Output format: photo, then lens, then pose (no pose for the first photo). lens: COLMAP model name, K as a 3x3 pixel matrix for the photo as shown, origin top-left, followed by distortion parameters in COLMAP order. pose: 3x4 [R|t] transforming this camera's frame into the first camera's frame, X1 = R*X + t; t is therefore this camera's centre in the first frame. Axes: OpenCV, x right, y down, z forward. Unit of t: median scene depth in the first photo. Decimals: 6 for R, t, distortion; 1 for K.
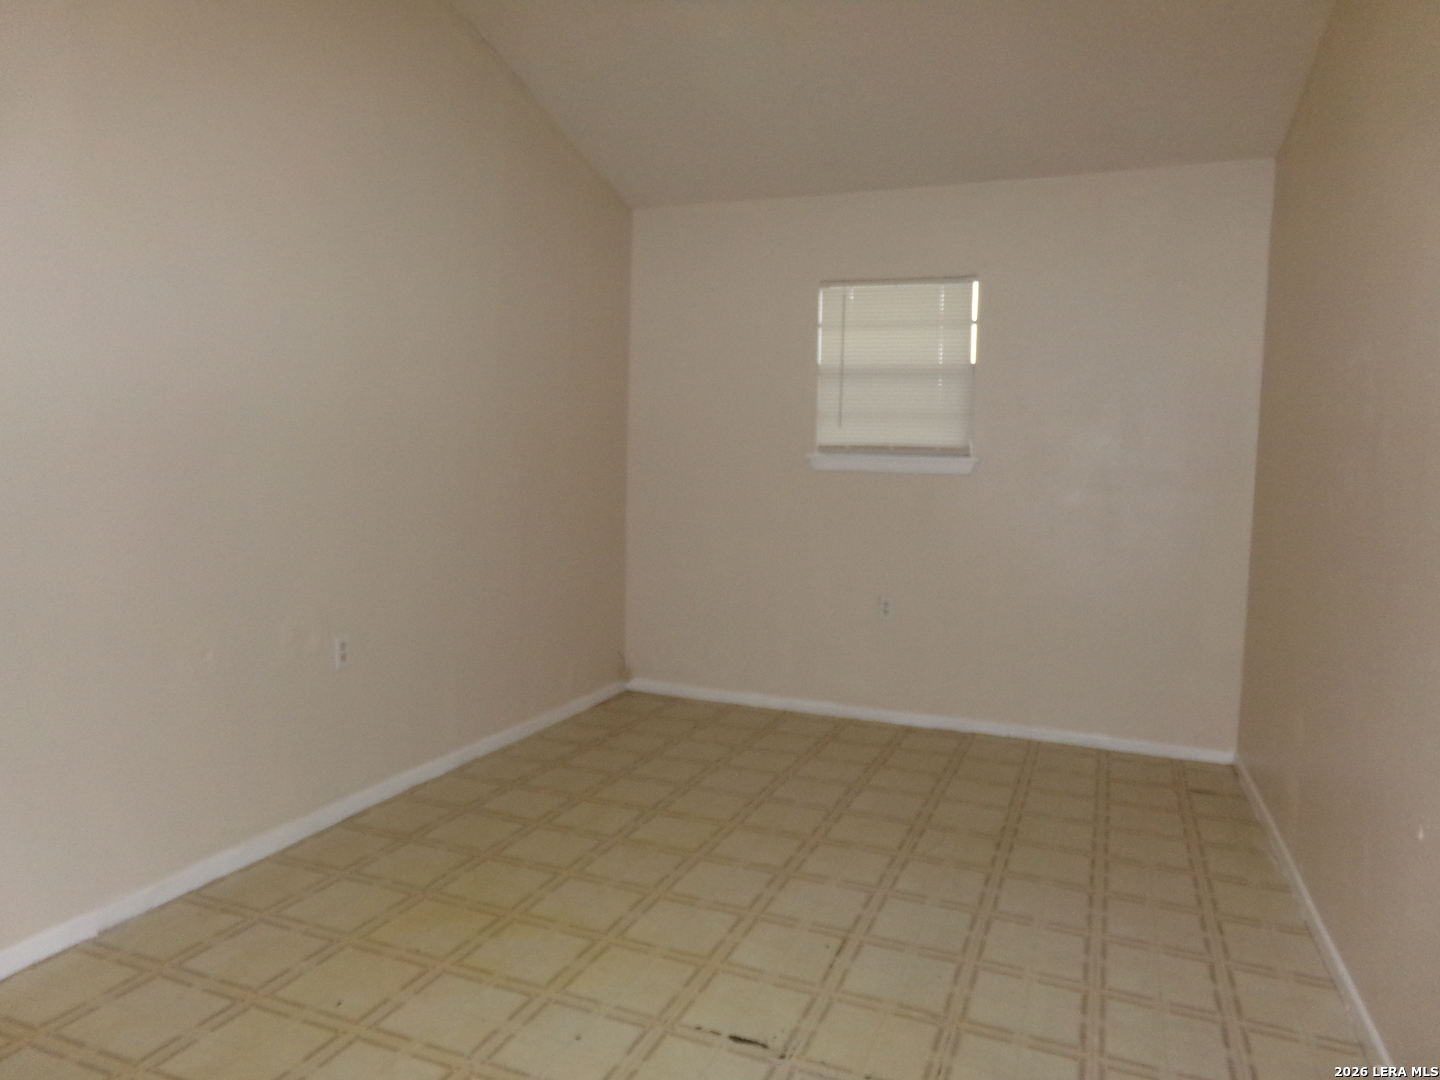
lens RADIAL K [[951.8, 0, 719.5], [0, 951.8, 607.8], [0, 0, 1]] dist [-0.210035, 0.269926]
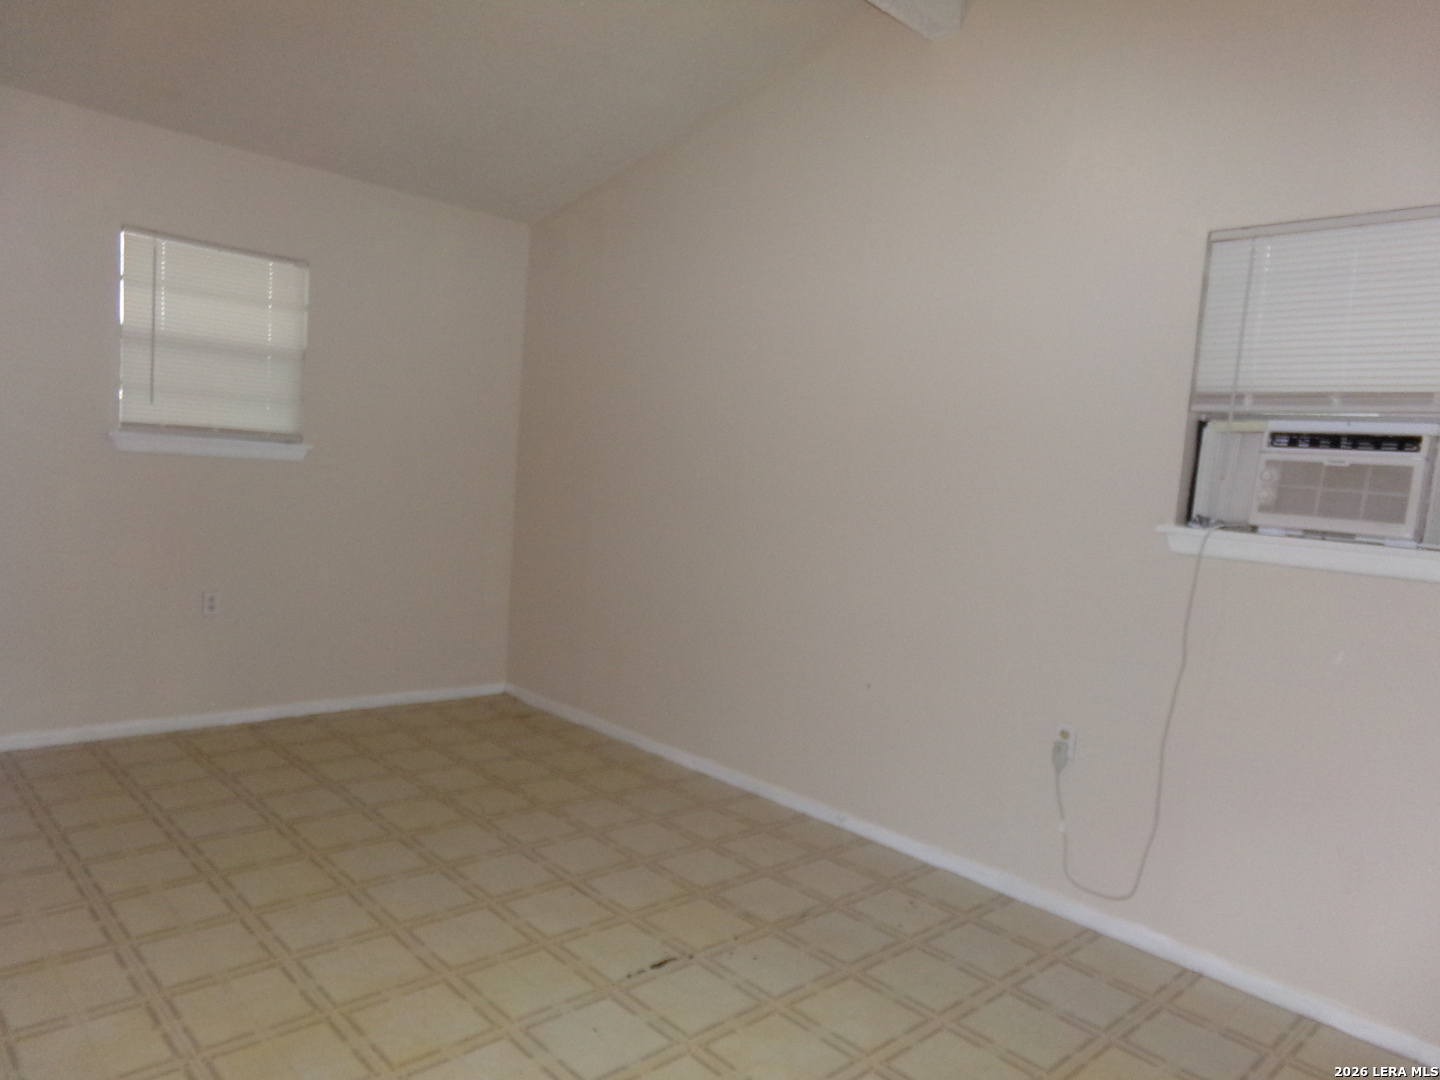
lens RADIAL K [[979.7, 0, 710.0], [0, 979.7, 551.2], [0, 0, 1]] dist [-0.096357, 0.159340]
pose [[0.403836, -0.074199, 0.911817, -0.514059], [0.076460, 0.995956, 0.047183, -0.061804], [-0.911630, 0.050663, 0.407876, 0.186915]]
